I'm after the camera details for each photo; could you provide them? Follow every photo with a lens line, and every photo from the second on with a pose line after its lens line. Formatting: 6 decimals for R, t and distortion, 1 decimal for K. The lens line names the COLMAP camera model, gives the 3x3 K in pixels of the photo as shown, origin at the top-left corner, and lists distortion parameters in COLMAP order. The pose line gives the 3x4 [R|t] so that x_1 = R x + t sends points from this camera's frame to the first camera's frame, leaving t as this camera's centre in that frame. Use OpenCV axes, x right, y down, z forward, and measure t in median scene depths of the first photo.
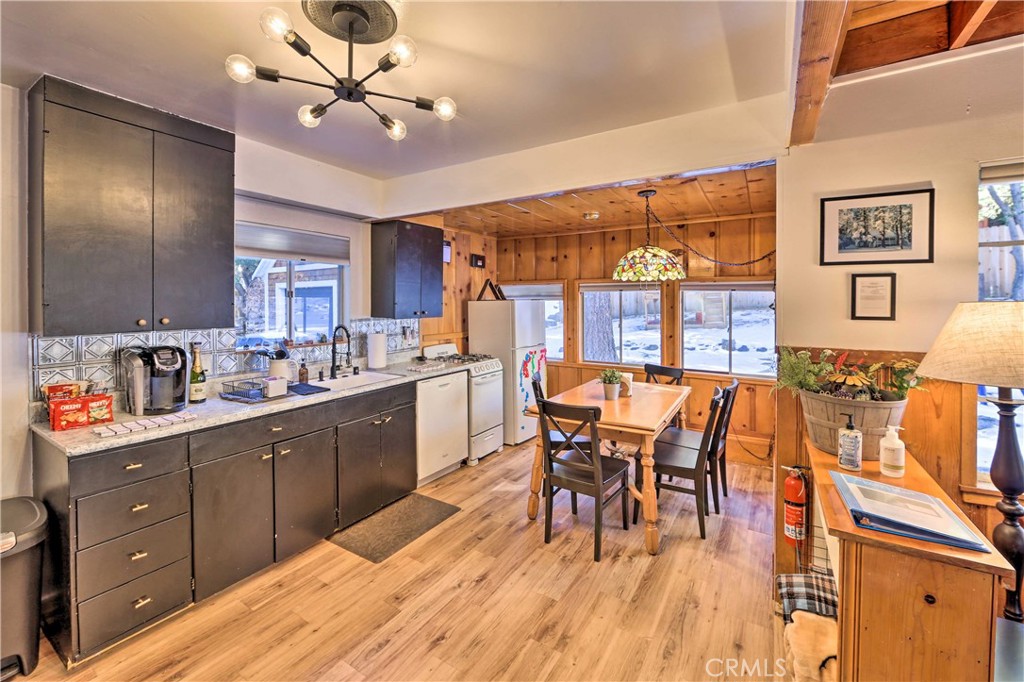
lens RADIAL K [[422.7, 0, 510.1], [0, 422.7, 305.0], [0, 0, 1]] dist [-0.002377, 0.000295]
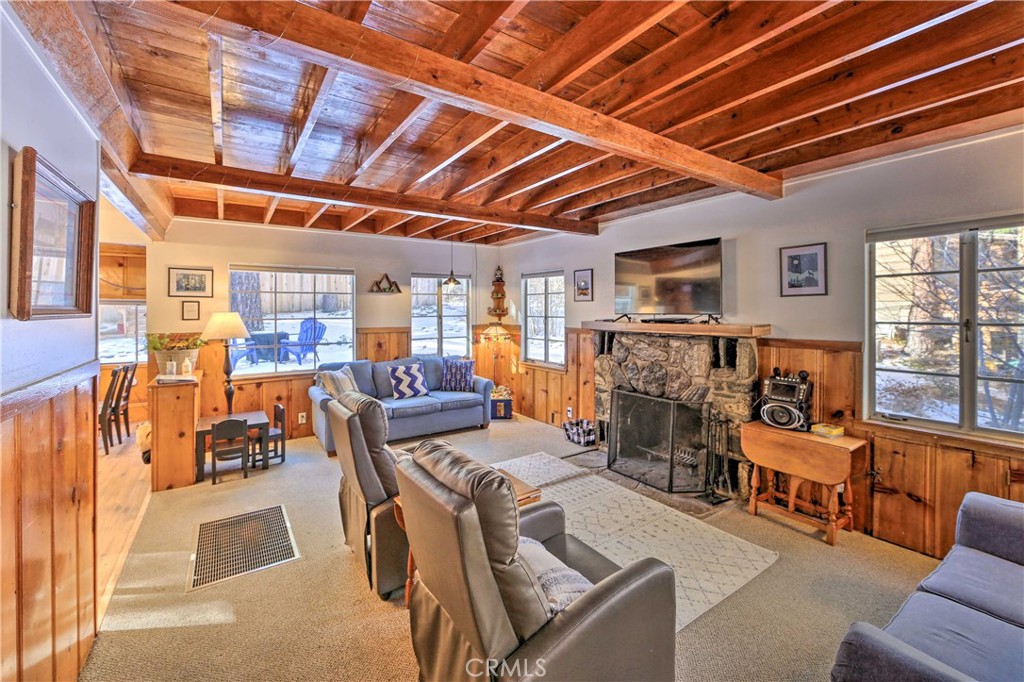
lens RADIAL K [[422.7, 0, 509.9], [0, 422.7, 311.4], [0, 0, 1]] dist [-0.002377, 0.000295]
pose [[0.407450, 0.000582, 0.913227, -0.306957], [0.010201, 0.999935, -0.005189, 0.008344], [-0.913171, 0.011430, 0.407417, -0.837198]]
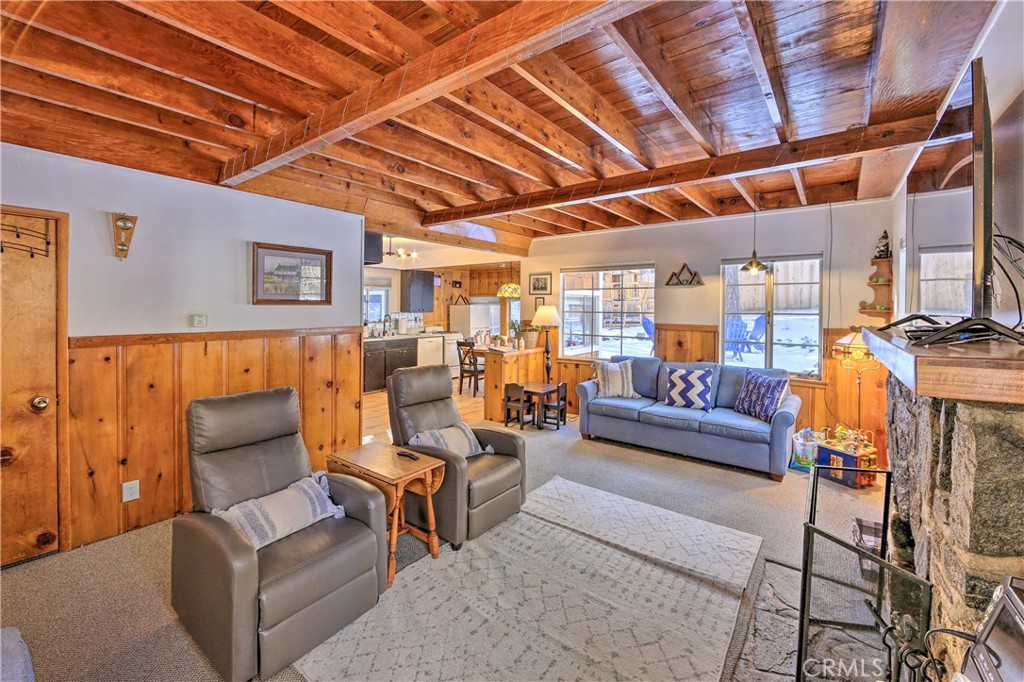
lens RADIAL K [[422.7, 0, 507.8], [0, 422.7, 308.6], [0, 0, 1]] dist [-0.002377, 0.000295]
pose [[0.994910, 0.010921, -0.100175, 0.475957], [-0.011367, 0.999928, -0.003886, 0.014435], [0.100126, 0.005005, 0.994962, -1.206701]]
